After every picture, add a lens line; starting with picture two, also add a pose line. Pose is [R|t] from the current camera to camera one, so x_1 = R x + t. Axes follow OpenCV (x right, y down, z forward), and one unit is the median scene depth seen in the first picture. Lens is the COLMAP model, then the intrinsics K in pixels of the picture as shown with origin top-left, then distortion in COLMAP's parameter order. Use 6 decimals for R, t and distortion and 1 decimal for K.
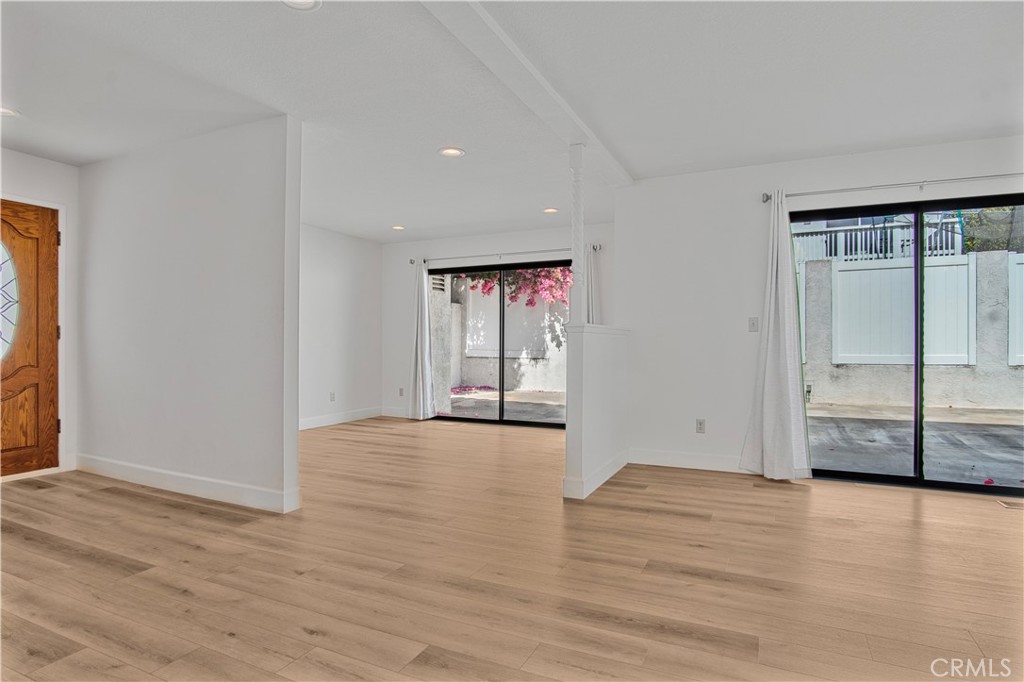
lens RADIAL K [[541.3, 0, 512.0], [0, 541.3, 341.0], [0, 0, 1]] dist [-0.049319, 0.000566]
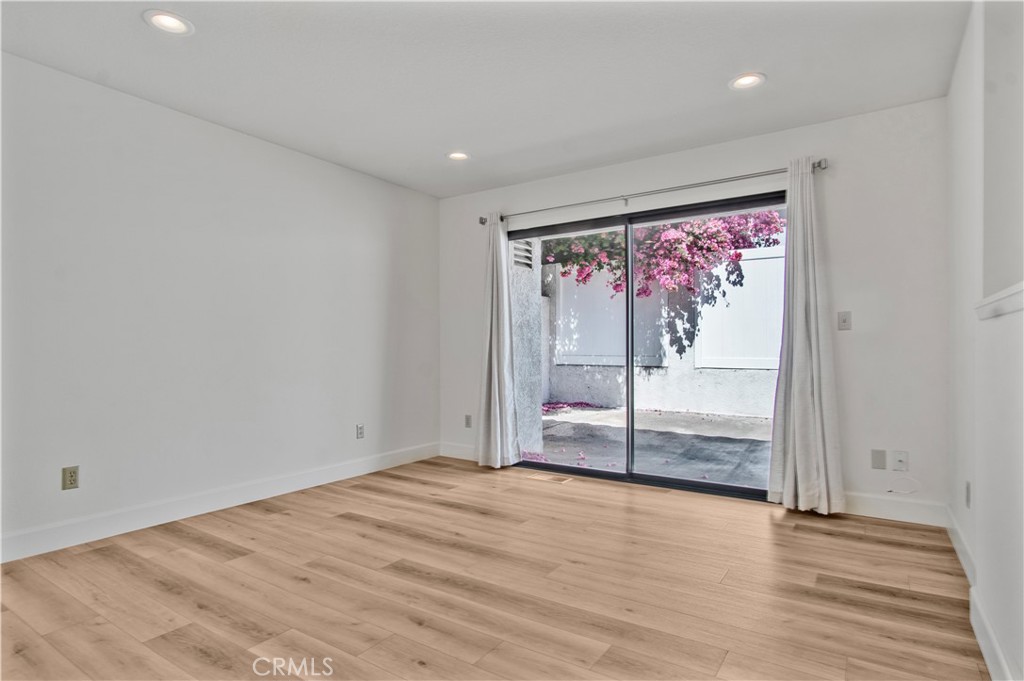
lens RADIAL K [[541.3, 0, 512.0], [0, 541.3, 340.5], [0, 0, 1]] dist [-0.049319, 0.000566]
pose [[0.990214, -0.009841, -0.139210, -0.057710], [0.007607, 0.999834, -0.016574, 0.007473], [0.139350, 0.015353, 0.990124, 0.342813]]
